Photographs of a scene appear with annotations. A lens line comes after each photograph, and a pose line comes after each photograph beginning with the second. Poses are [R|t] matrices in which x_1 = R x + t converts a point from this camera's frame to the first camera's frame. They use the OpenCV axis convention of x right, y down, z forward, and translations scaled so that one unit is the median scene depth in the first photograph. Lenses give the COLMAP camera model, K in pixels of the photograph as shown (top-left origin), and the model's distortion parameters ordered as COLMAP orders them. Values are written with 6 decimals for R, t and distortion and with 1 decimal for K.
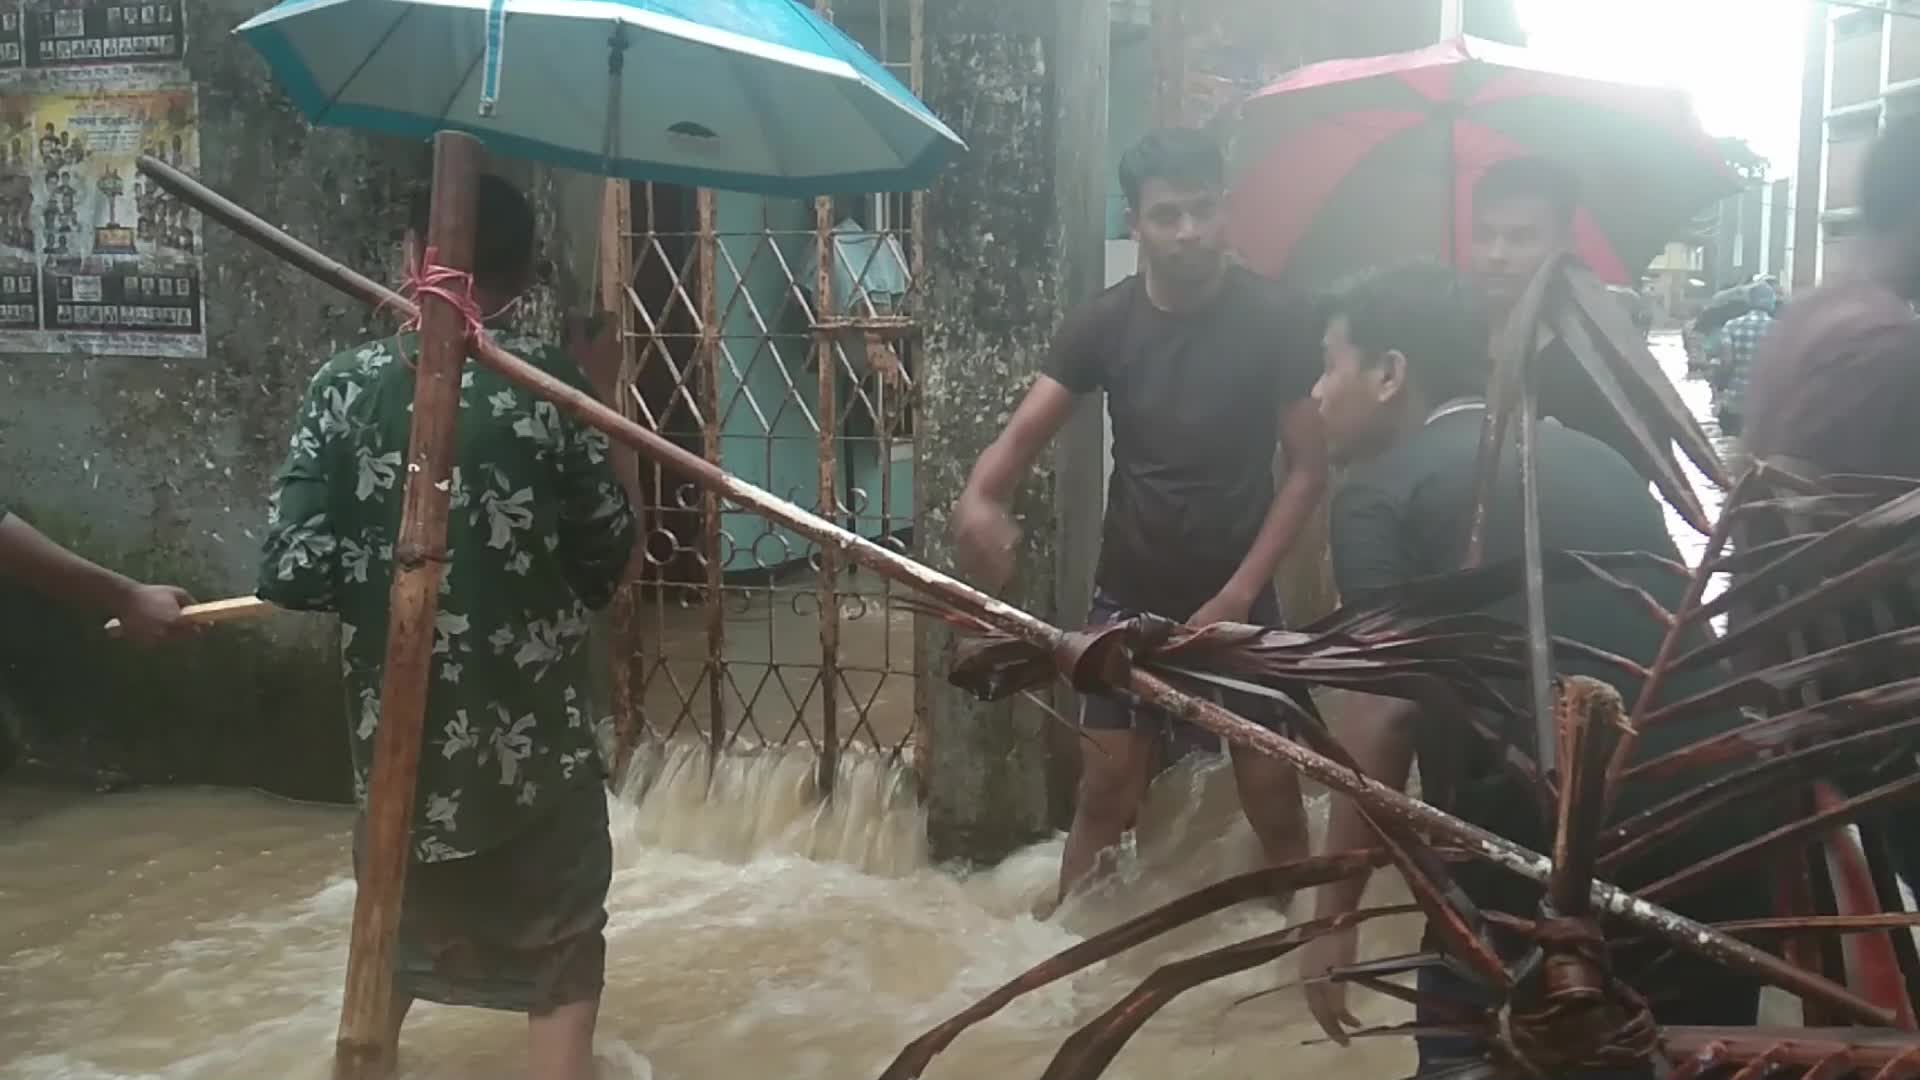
lens RADIAL K [[1824.6, 0, 956.6], [0, 1824.6, 545.0], [0, 0, 1]] dist [-0.024074, 0.000000]
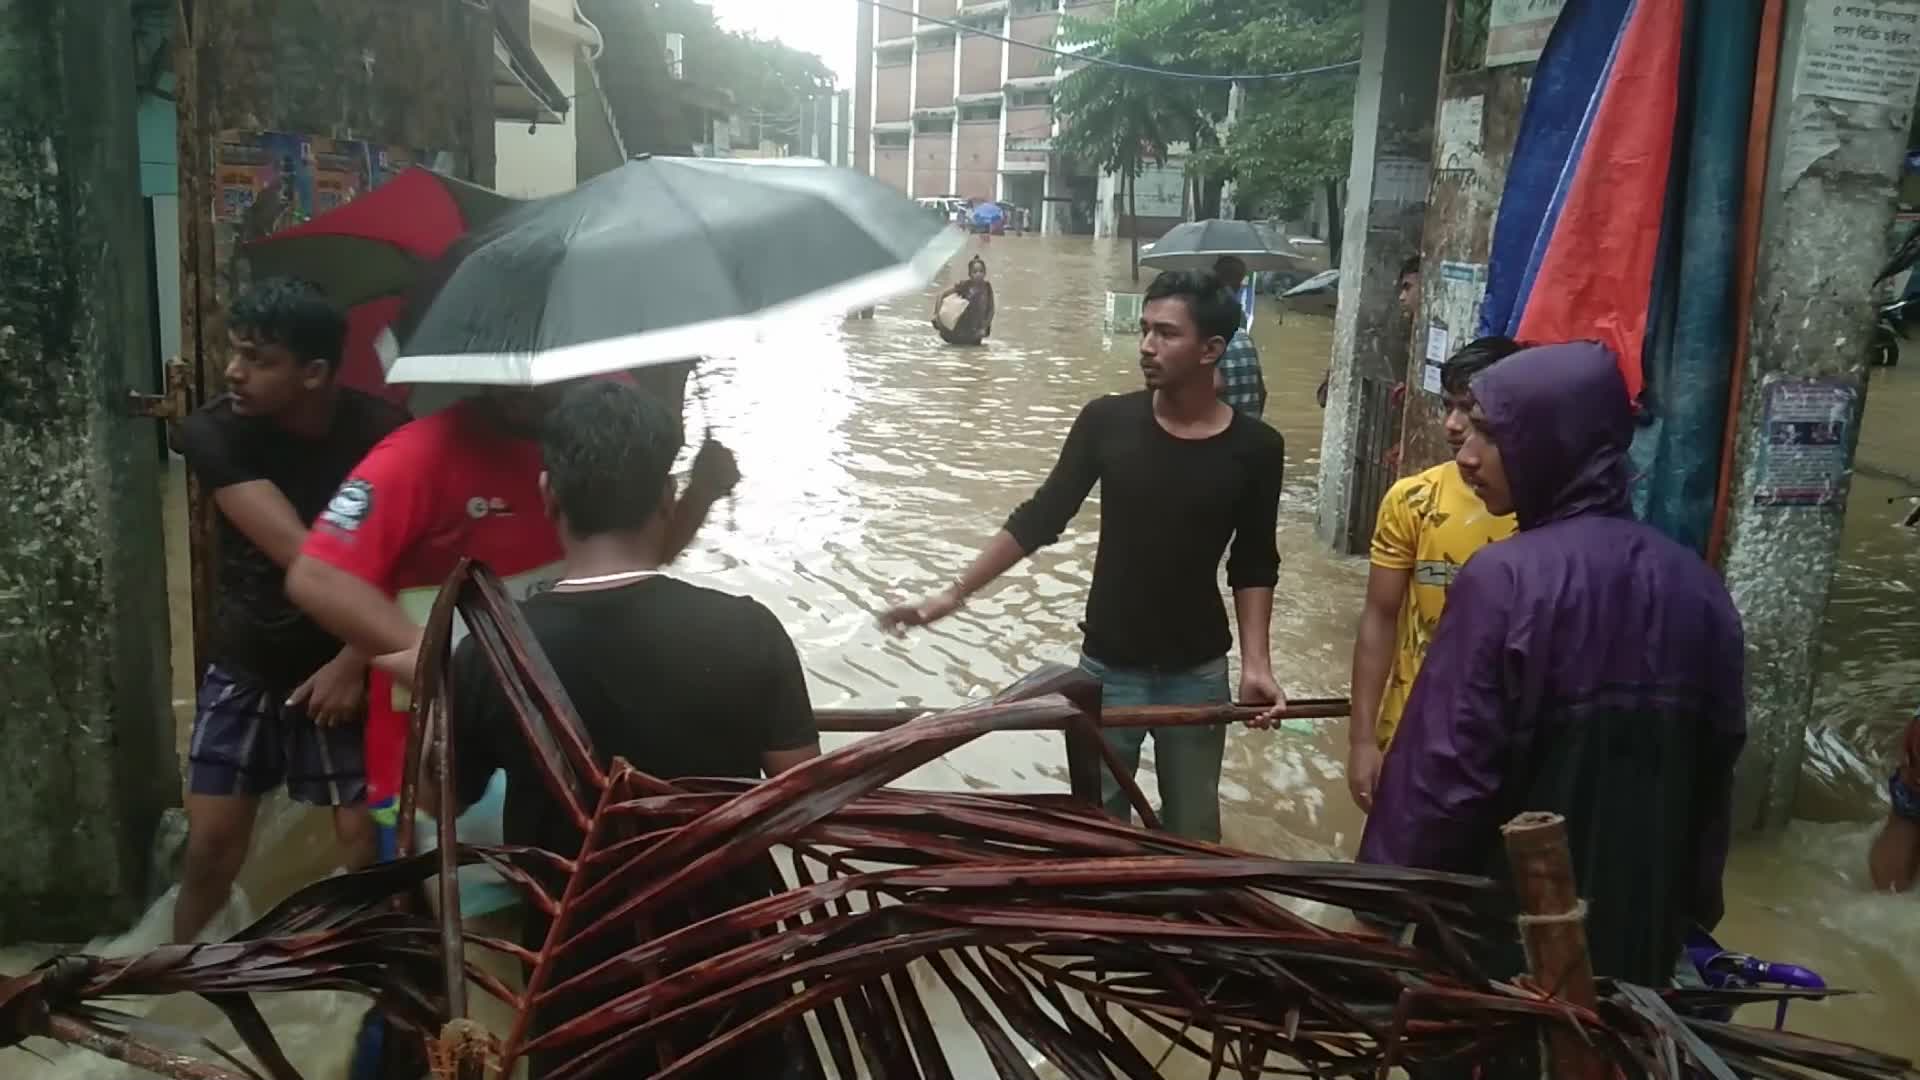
lens RADIAL K [[1549.6, 0, 957.2], [0, 1549.6, 534.3], [0, 0, 1]] dist [-0.007732, -0.011851]
pose [[0.880636, -0.064359, 0.469402, 0.071489], [0.020320, 0.994950, 0.098294, -0.130507], [-0.473358, -0.077023, 0.877496, 0.000561]]
